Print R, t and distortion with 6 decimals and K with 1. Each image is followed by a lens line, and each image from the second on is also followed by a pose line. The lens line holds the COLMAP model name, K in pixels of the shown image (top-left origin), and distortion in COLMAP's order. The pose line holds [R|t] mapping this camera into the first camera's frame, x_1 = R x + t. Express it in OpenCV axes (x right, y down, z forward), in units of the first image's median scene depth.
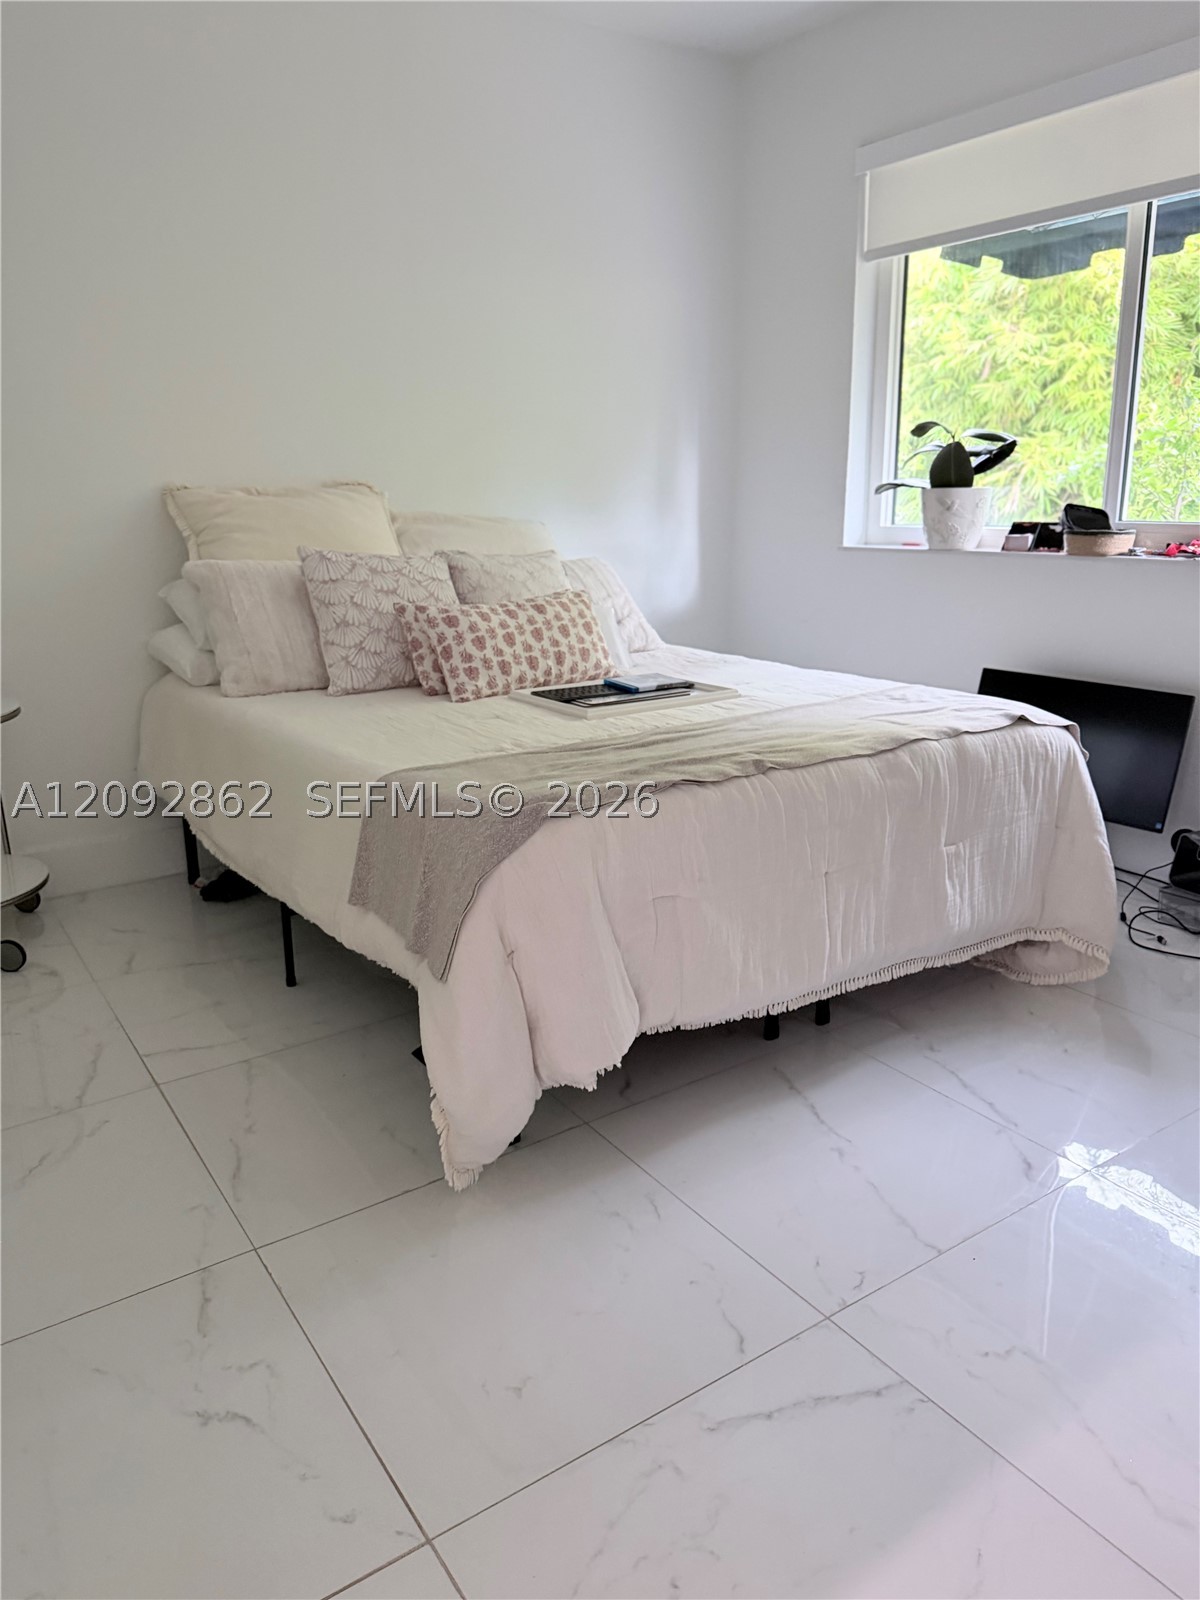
lens RADIAL K [[1128.9, 0, 601.5], [0, 1128.9, 805.8], [0, 0, 1]] dist [0.039682, -0.041230]
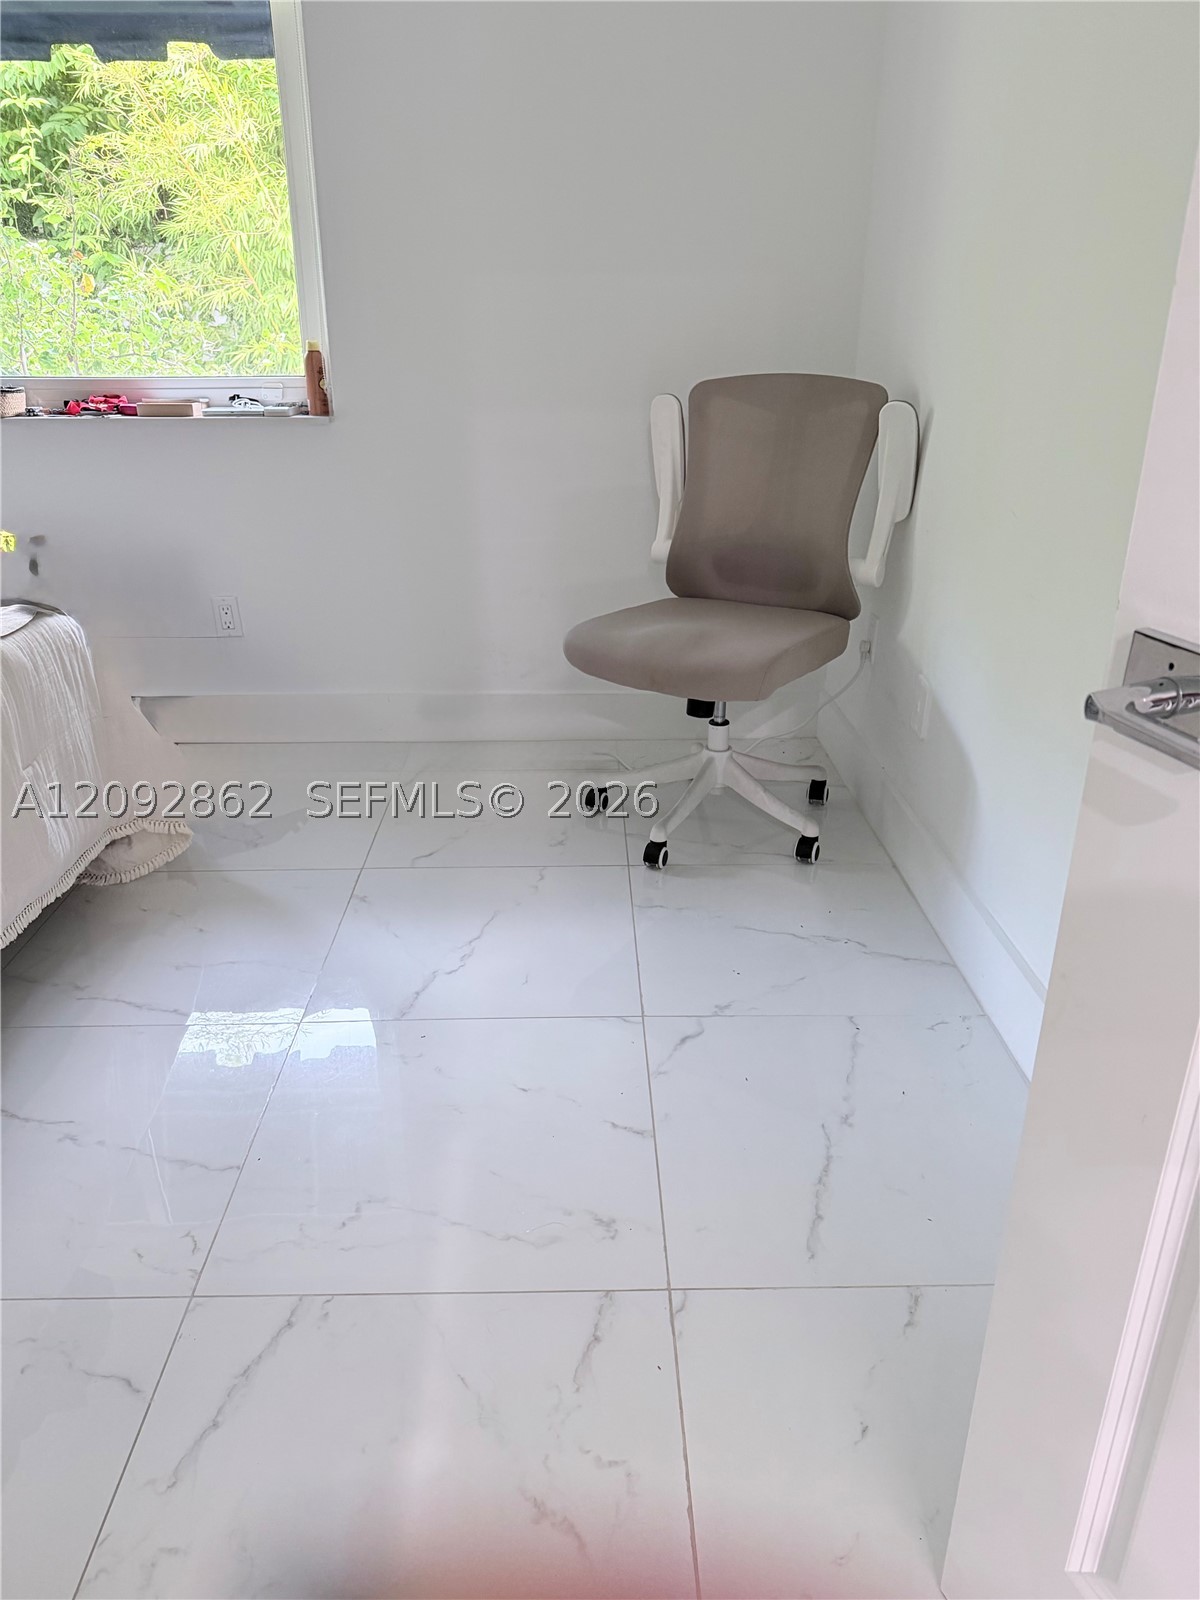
lens RADIAL K [[1128.9, 0, 594.6], [0, 1128.9, 812.5], [0, 0, 1]] dist [0.039682, -0.041230]
pose [[0.551806, -0.318802, 0.770633, -0.121096], [0.218196, 0.947052, 0.235547, -0.037954], [-0.804923, 0.038173, 0.592150, 0.107726]]
